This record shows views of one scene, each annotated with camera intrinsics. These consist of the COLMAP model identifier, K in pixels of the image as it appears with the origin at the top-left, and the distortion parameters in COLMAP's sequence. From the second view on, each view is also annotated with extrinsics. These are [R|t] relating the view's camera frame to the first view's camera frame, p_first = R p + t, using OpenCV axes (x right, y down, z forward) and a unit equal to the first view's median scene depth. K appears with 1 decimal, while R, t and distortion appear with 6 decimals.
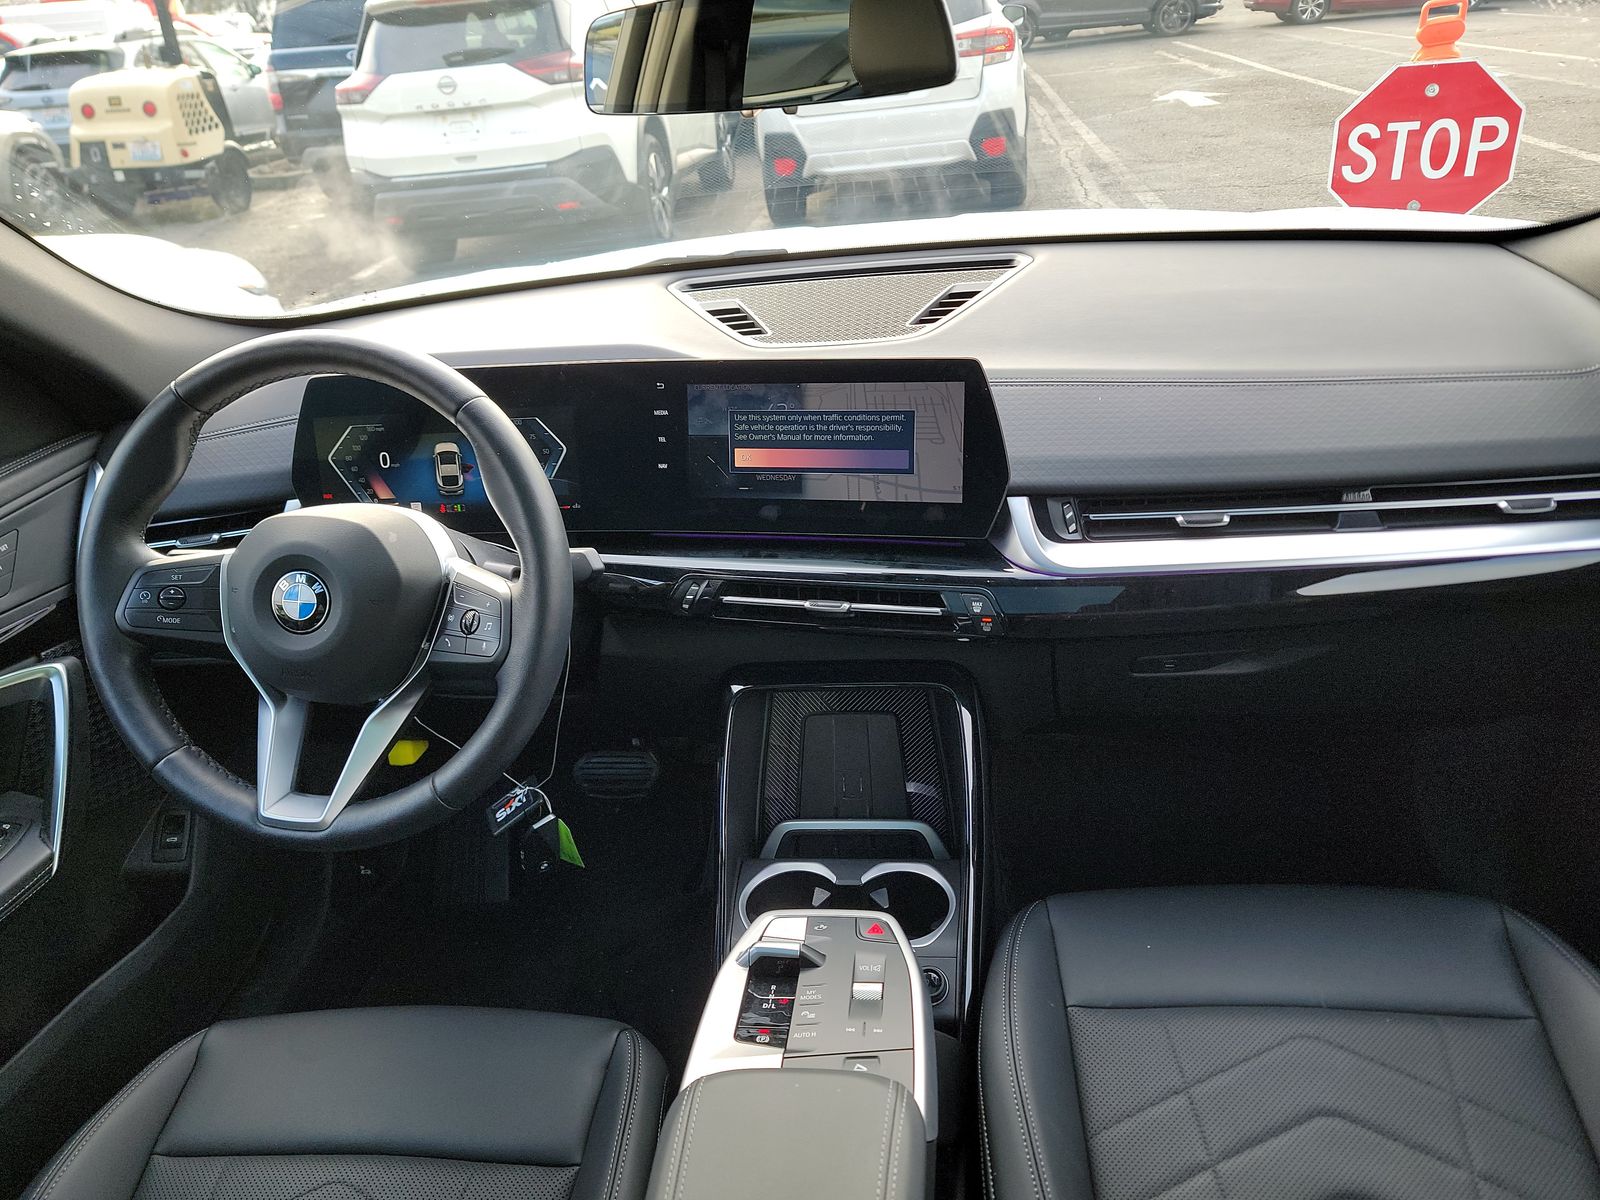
lens RADIAL K [[1165.4, 0, 797.4], [0, 1165.4, 623.3], [0, 0, 1]] dist [0.033996, -0.048747]
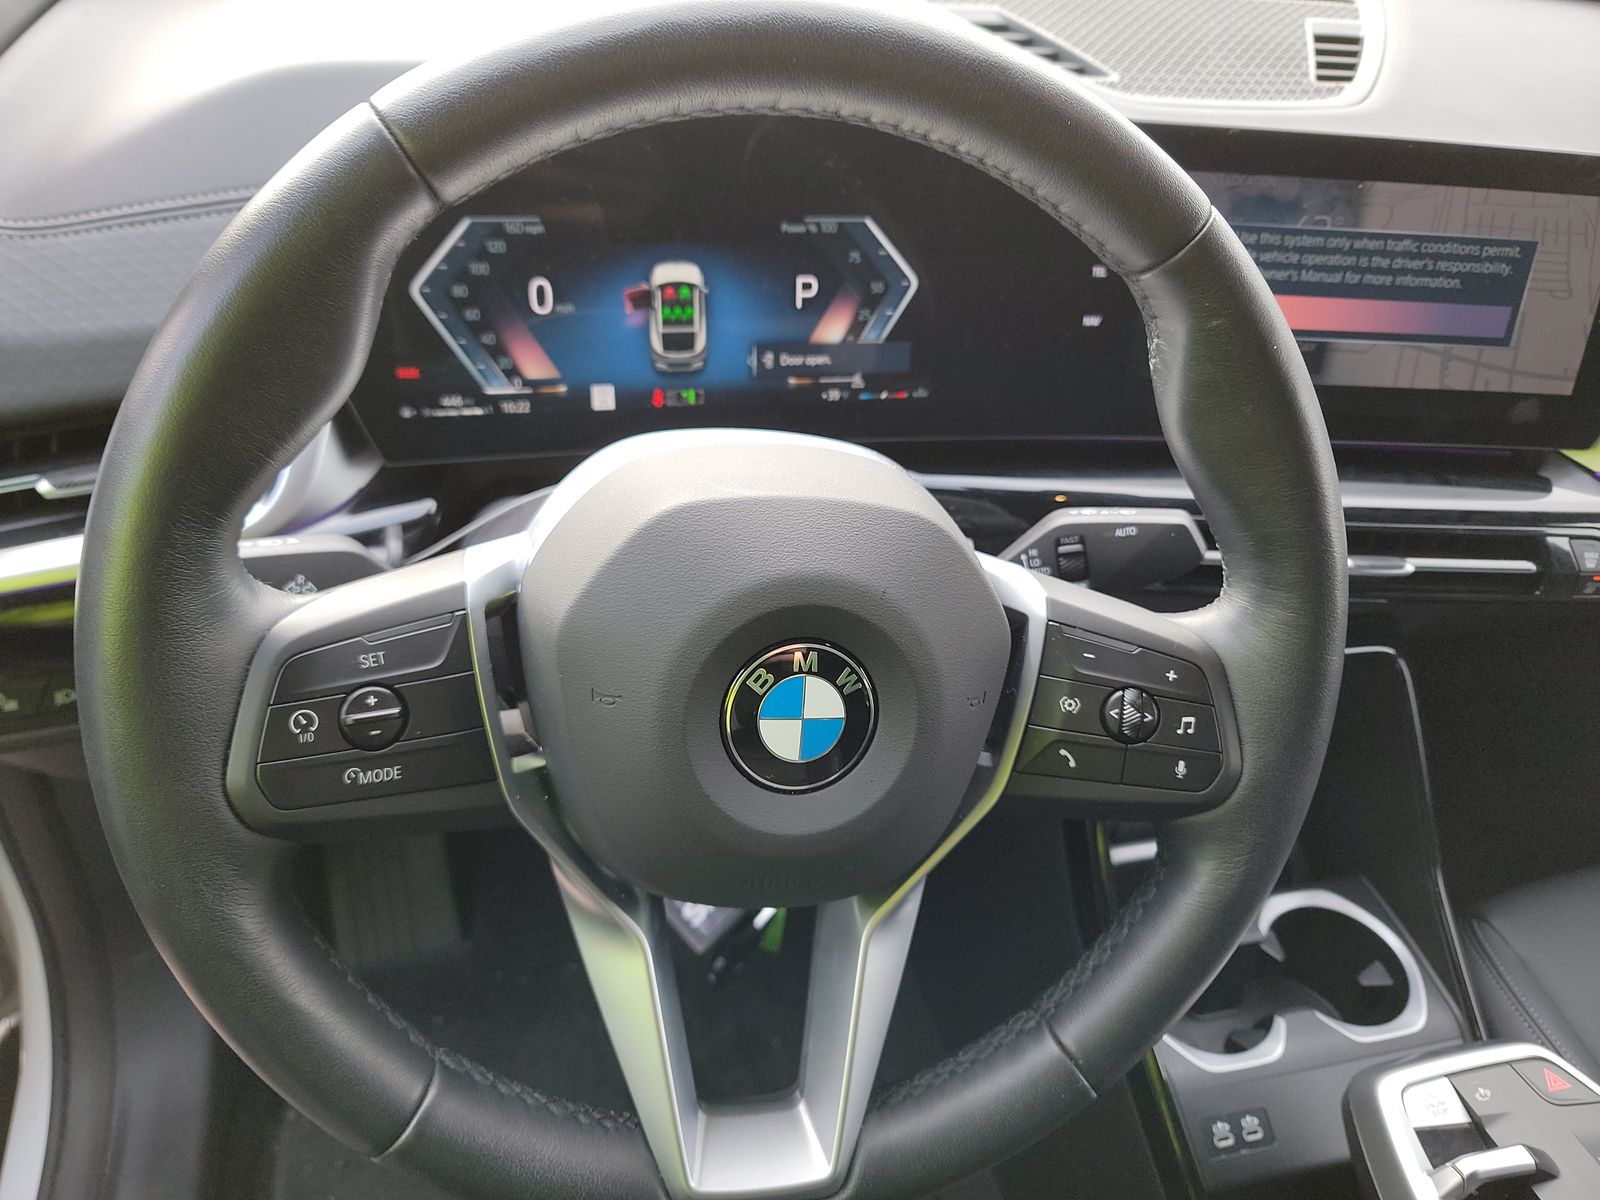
lens RADIAL K [[1165.4, 0, 797.4], [0, 1165.4, 623.3], [0, 0, 1]] dist [0.033996, -0.048747]
pose [[0.919991, -0.090619, 0.381319, -0.492040], [0.015826, 0.980700, 0.194877, -0.109415], [-0.391619, -0.173250, 0.903670, 0.551382]]
